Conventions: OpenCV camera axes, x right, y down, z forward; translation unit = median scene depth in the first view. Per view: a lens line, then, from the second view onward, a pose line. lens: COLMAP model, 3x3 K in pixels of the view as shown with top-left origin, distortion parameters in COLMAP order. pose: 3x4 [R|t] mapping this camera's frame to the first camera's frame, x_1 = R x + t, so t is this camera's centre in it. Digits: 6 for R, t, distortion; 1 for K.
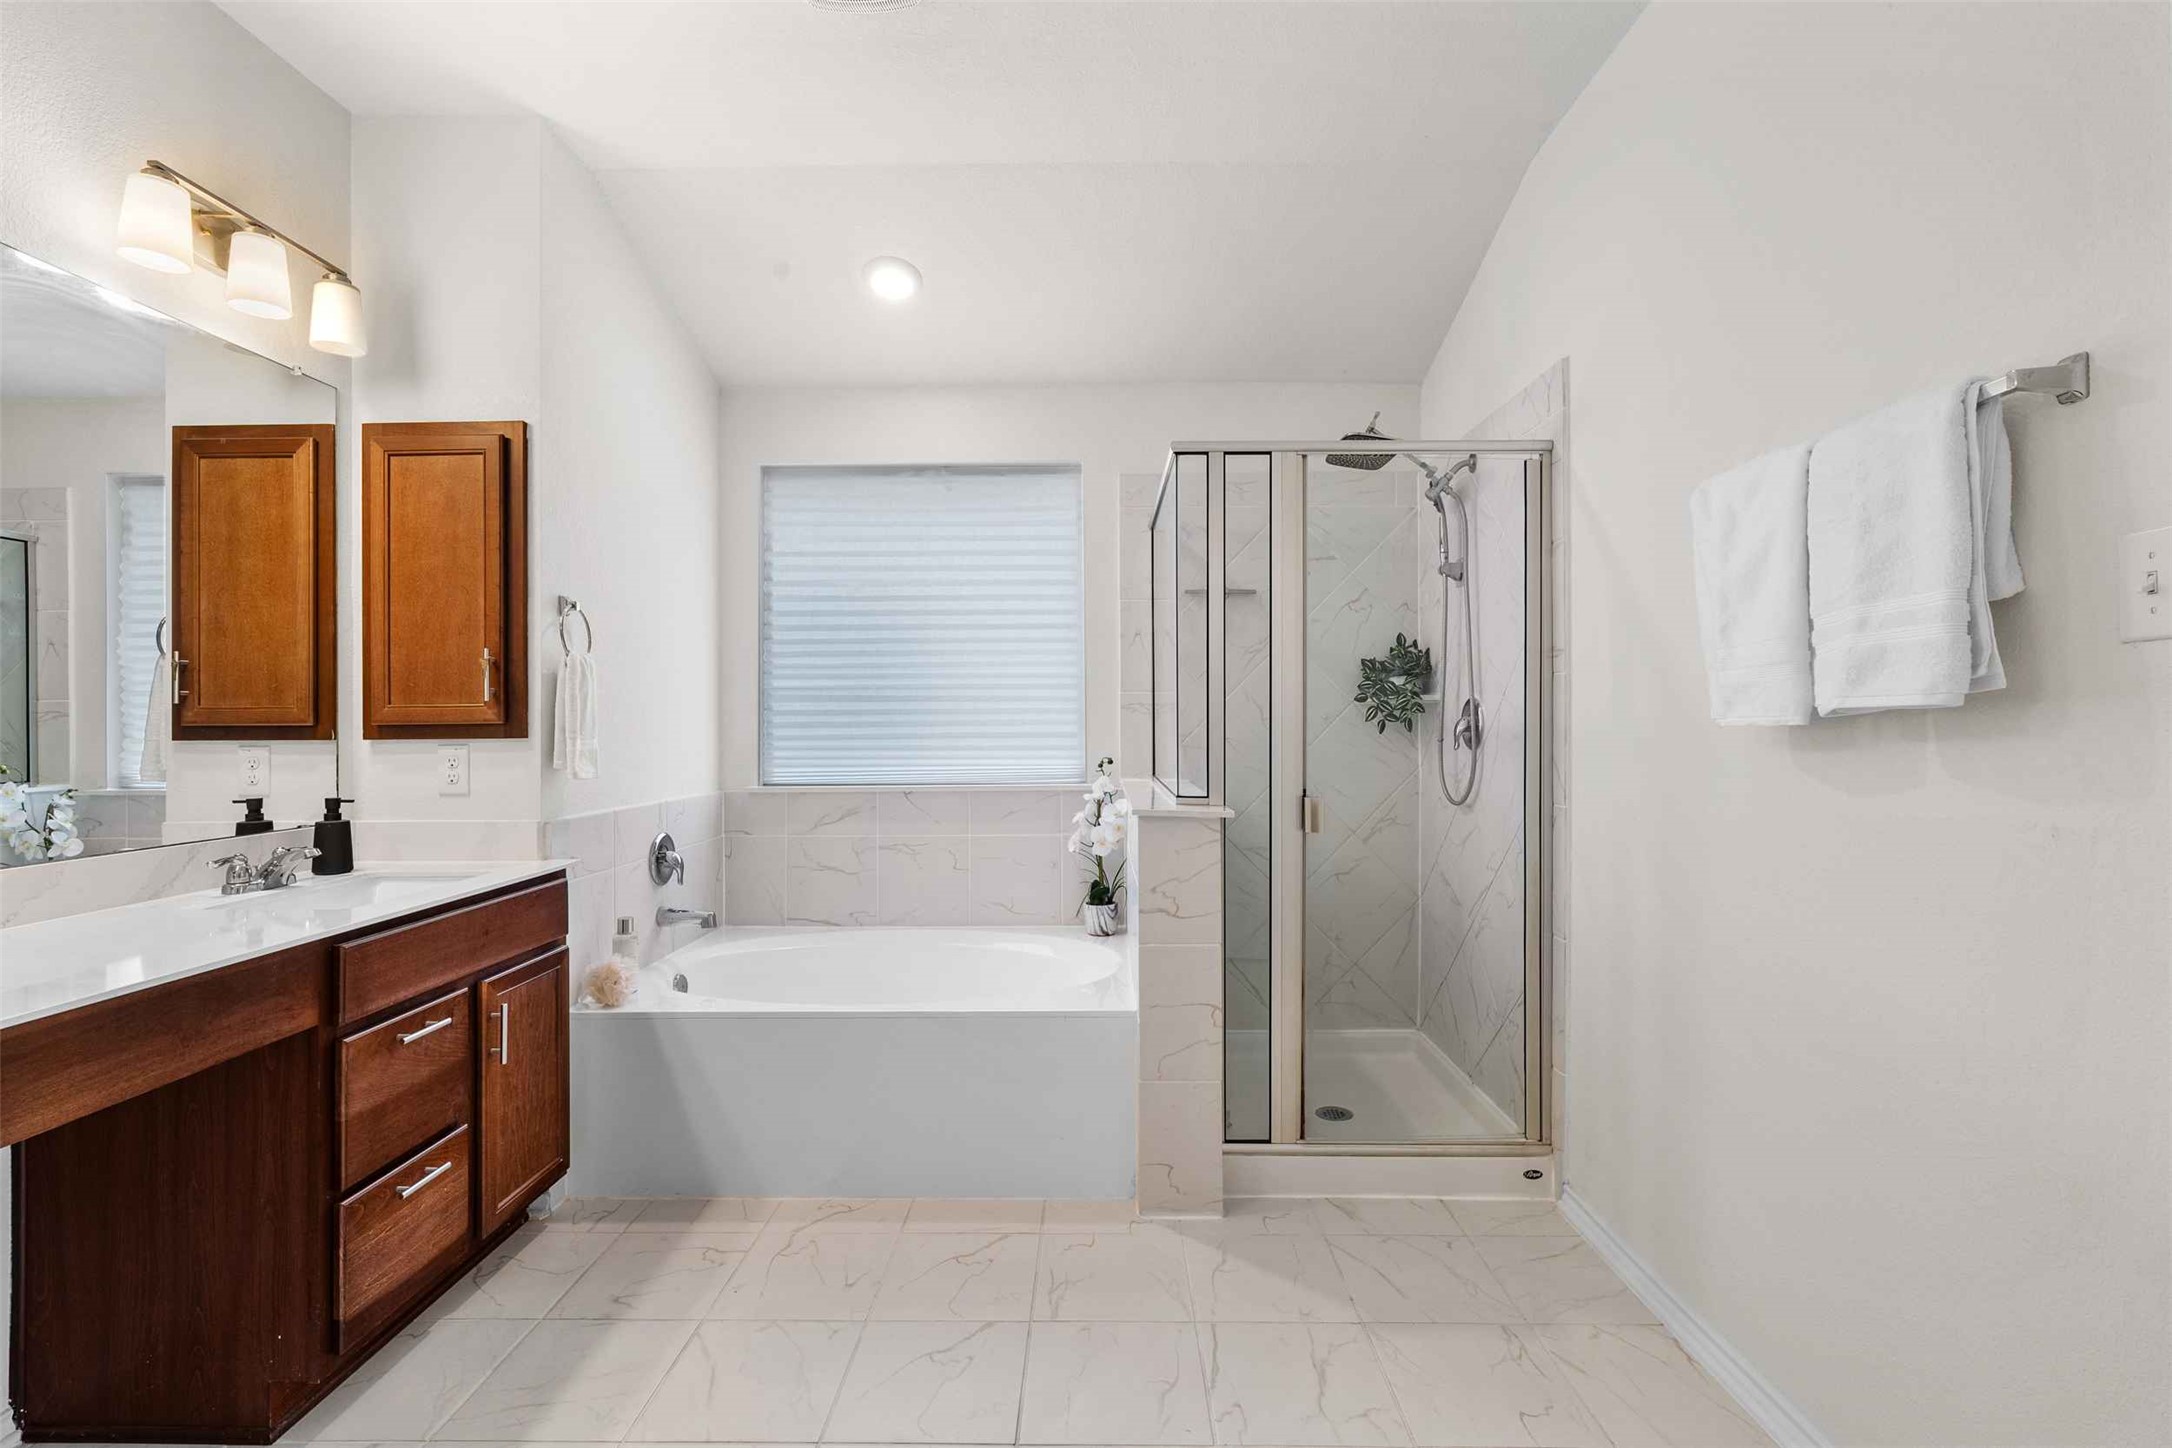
lens RADIAL K [[979.7, 0, 1088.6], [0, 979.7, 718.8], [0, 0, 1]] dist [-0.003044, -0.000028]
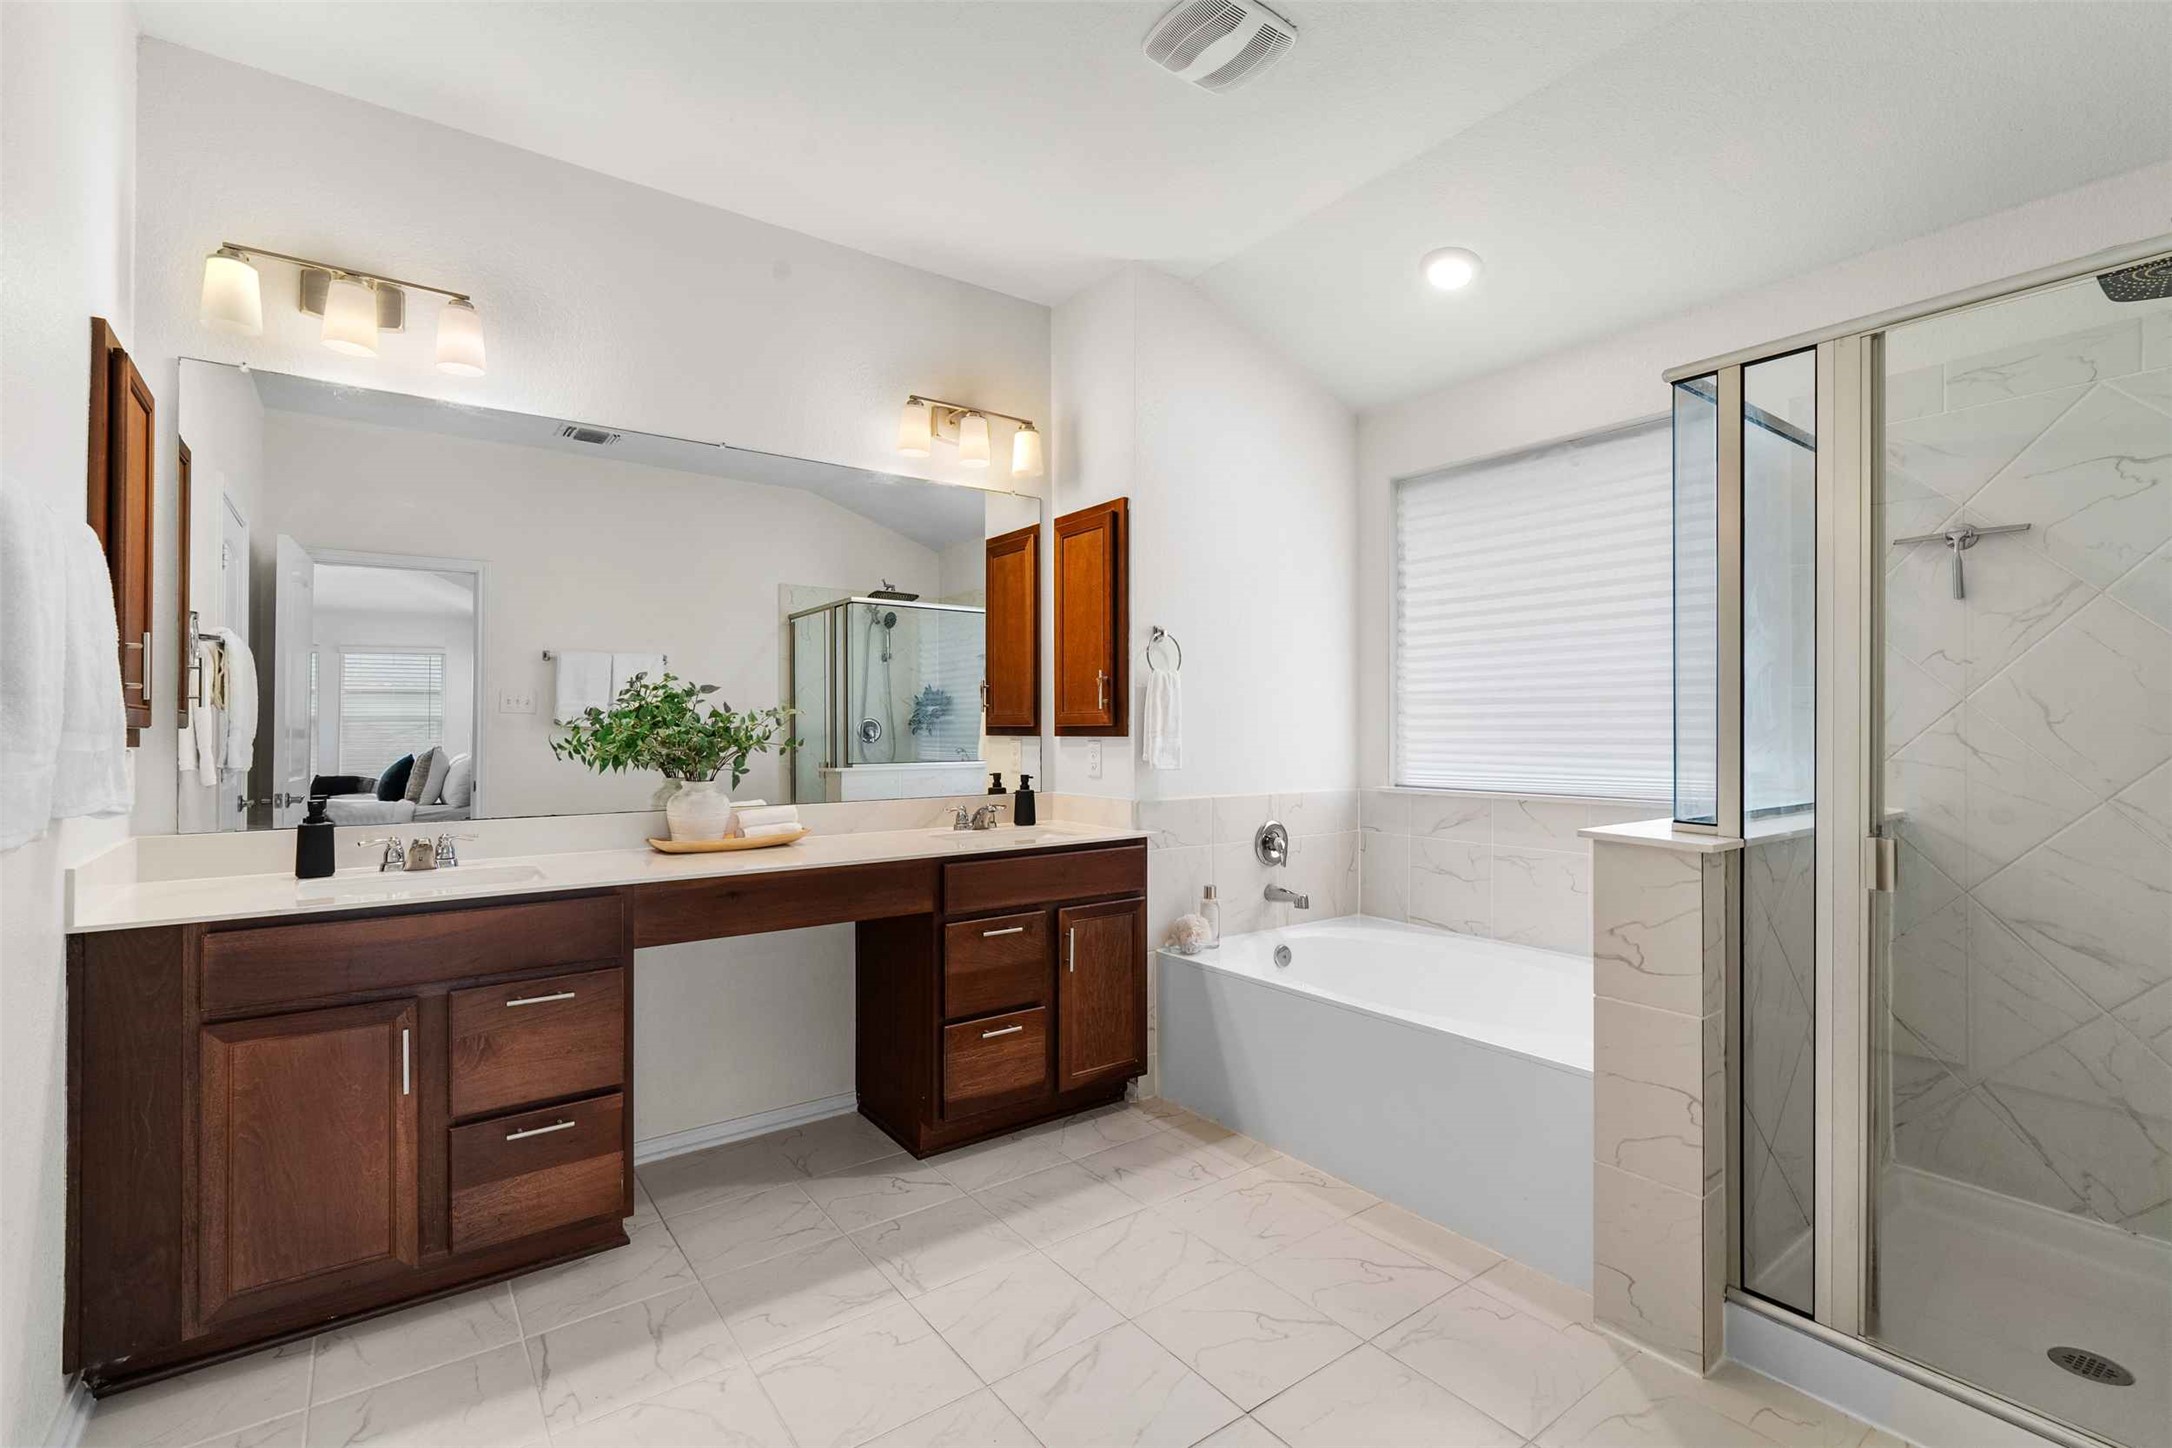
lens RADIAL K [[984.5, 0, 1086.0], [0, 984.5, 724.0], [0, 0, 1]] dist [-0.000261, 0.000626]
pose [[0.601181, 0.002246, -0.799109, 0.460047], [-0.000489, 0.999997, 0.002443, -0.000395], [0.799112, -0.001077, 0.601181, 0.156932]]
